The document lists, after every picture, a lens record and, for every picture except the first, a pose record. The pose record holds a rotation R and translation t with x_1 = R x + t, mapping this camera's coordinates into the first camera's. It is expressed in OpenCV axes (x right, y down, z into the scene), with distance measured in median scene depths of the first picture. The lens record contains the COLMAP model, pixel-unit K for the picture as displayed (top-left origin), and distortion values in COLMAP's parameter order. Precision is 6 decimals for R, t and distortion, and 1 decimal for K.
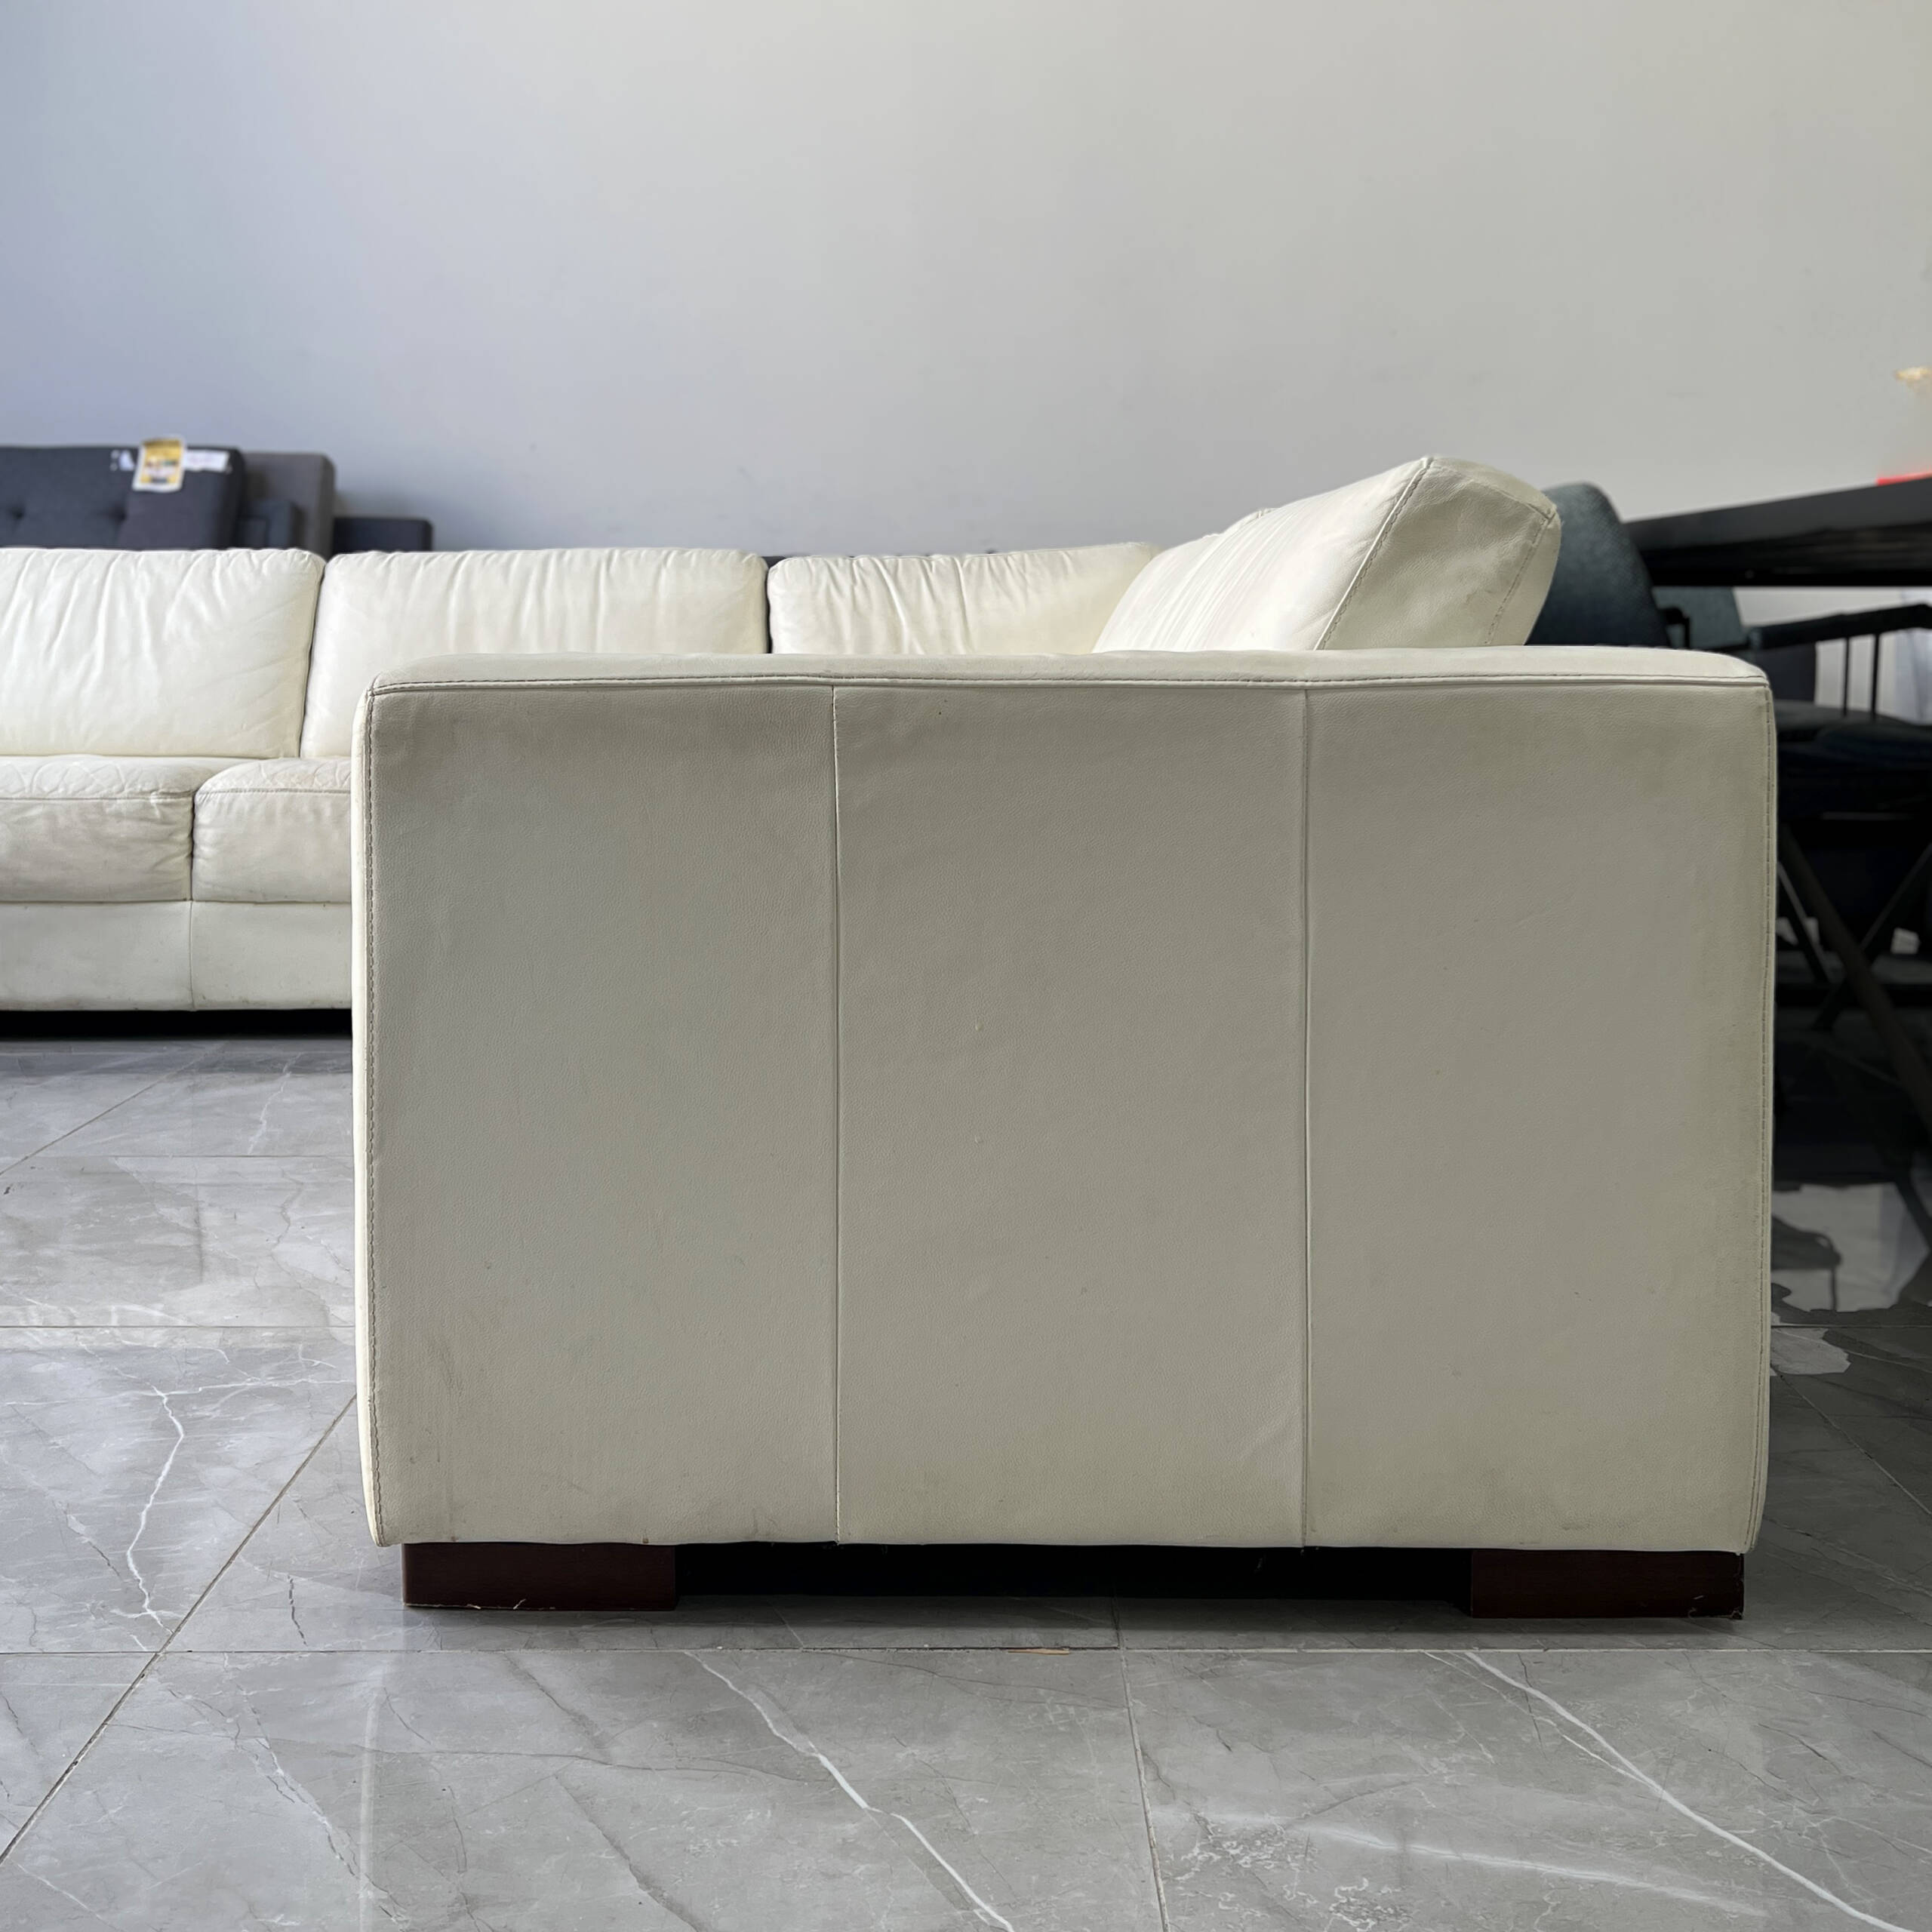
lens RADIAL K [[2036.2, 0, 933.0], [0, 2036.2, 858.0], [0, 0, 1]] dist [0.054437, 0.000000]
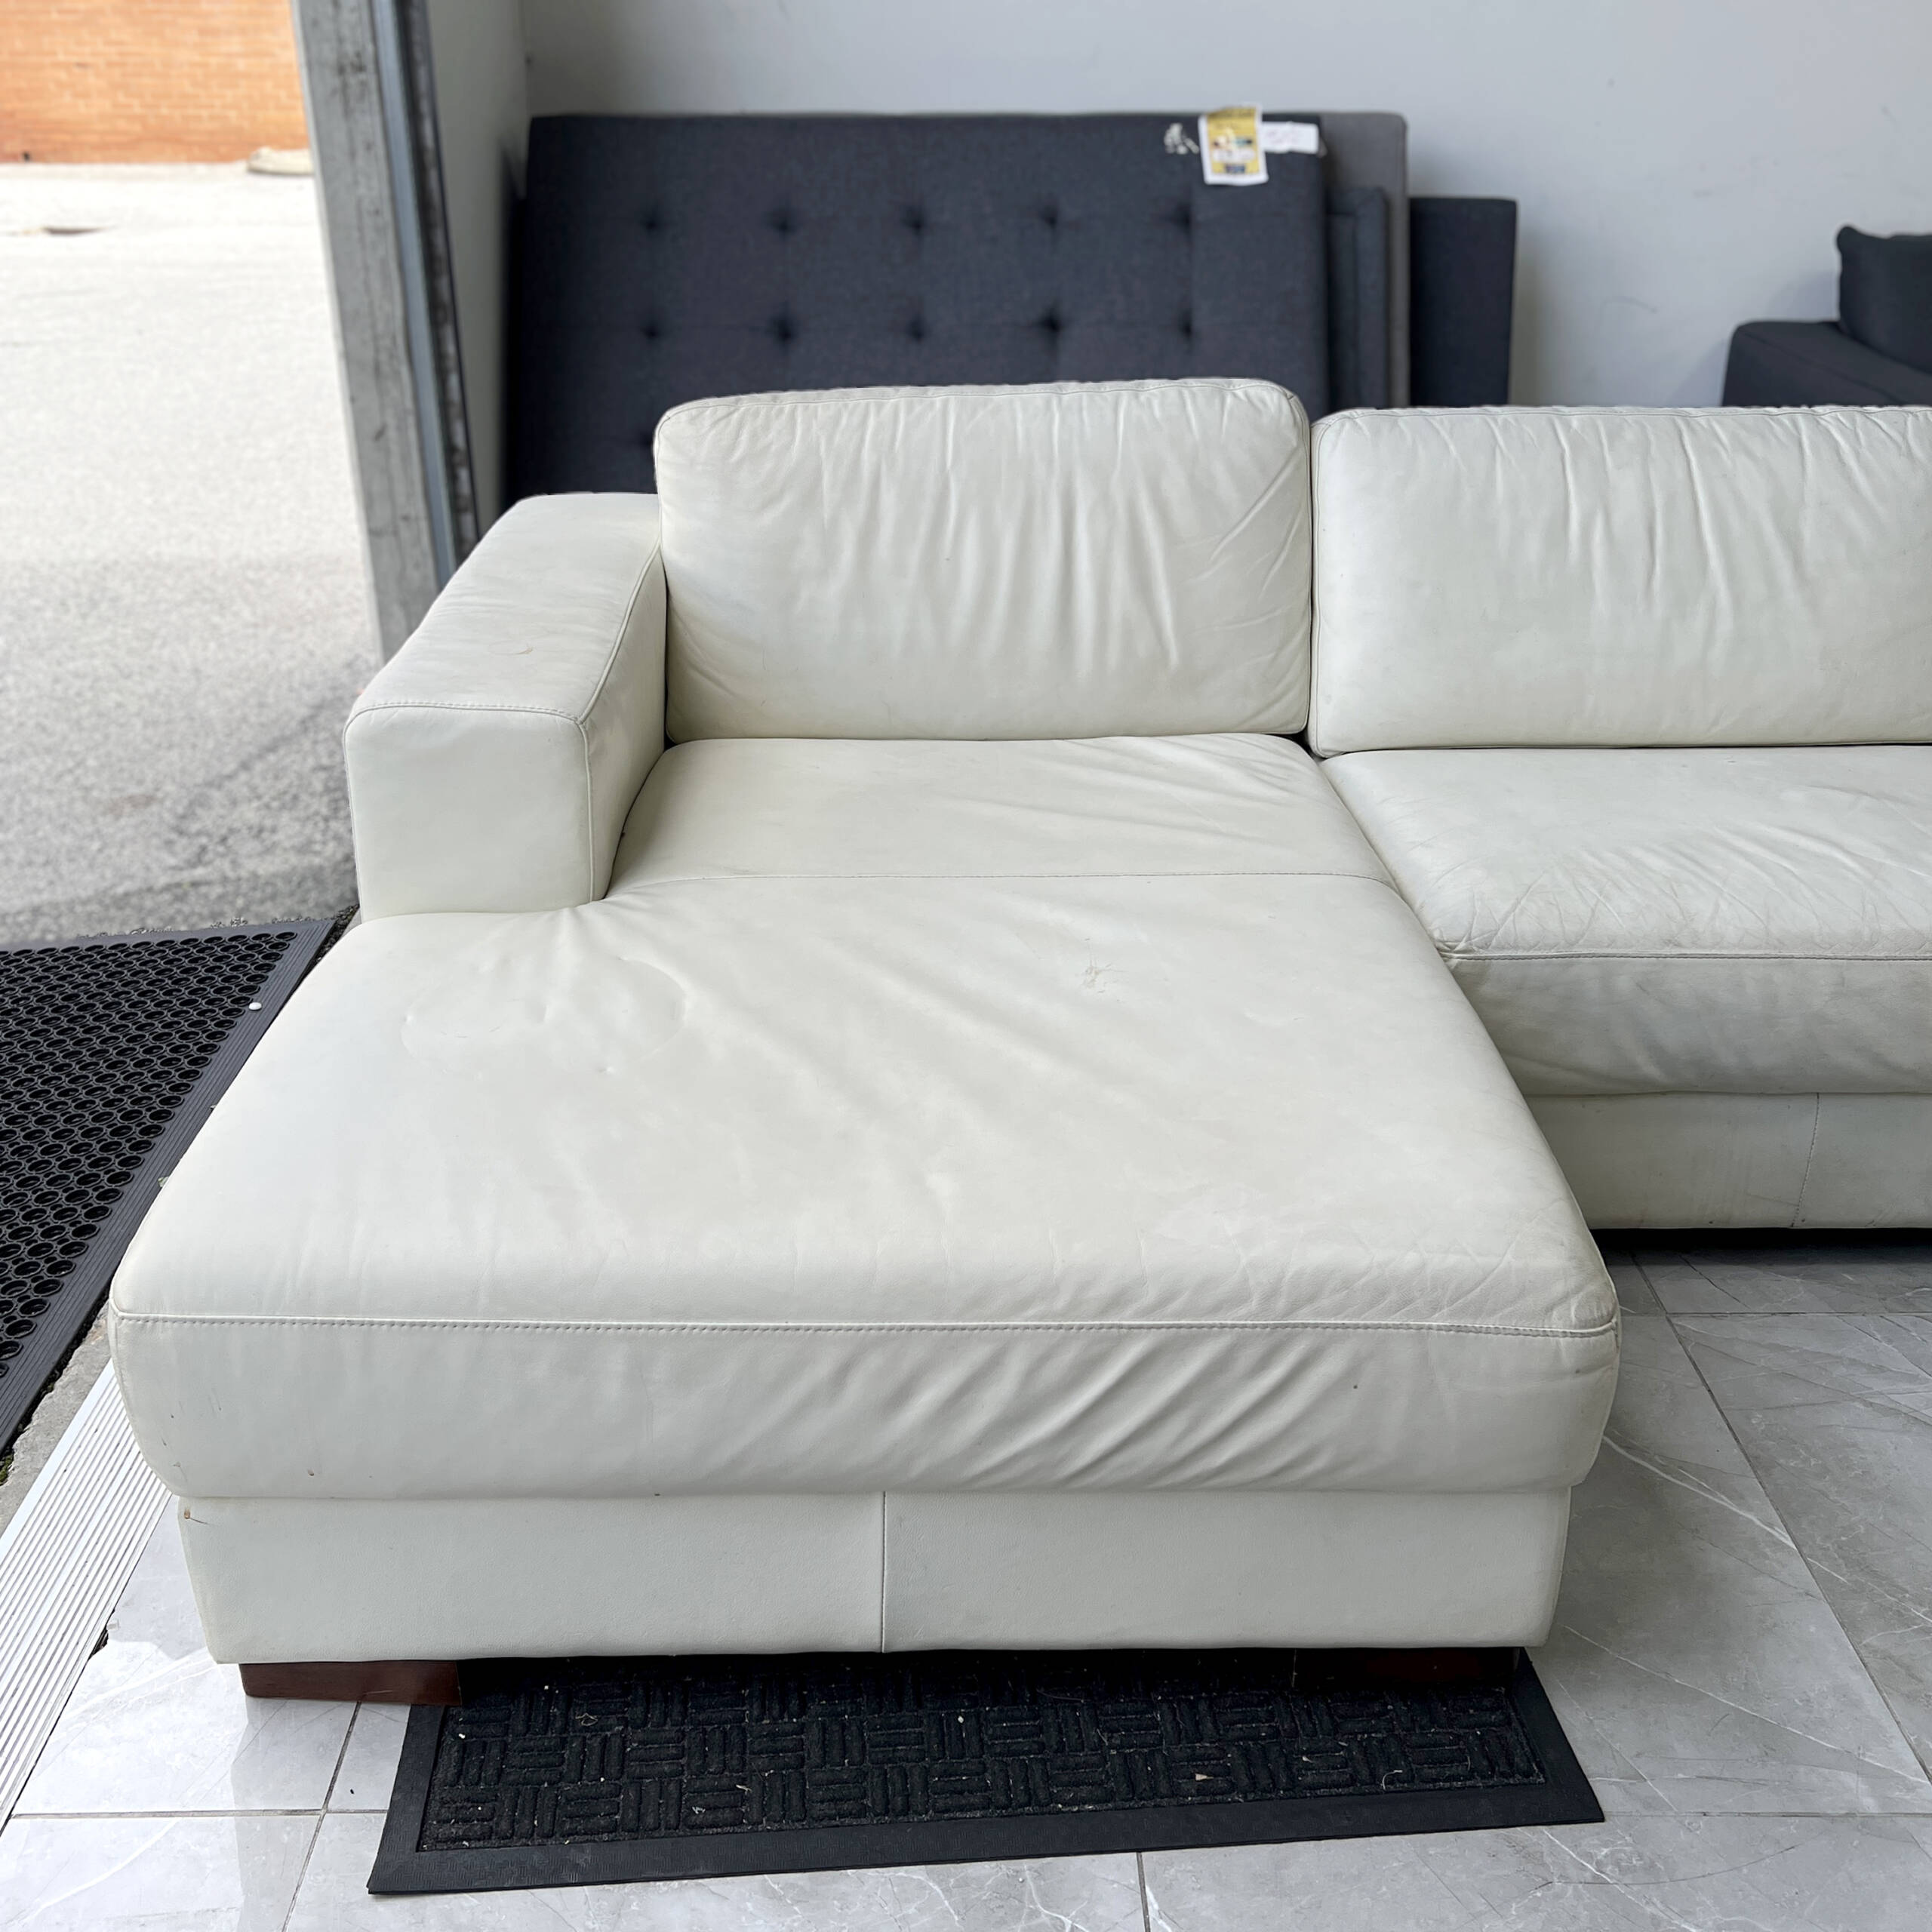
lens RADIAL K [[1933.3, 0, 890.2], [0, 1933.3, 828.0], [0, 0, 1]] dist [0.028669, 0.000000]
pose [[0.999950, -0.005718, -0.008192, -0.678776], [0.007810, 0.958732, 0.284203, -0.211884], [0.006229, -0.284252, 0.958729, 0.345267]]
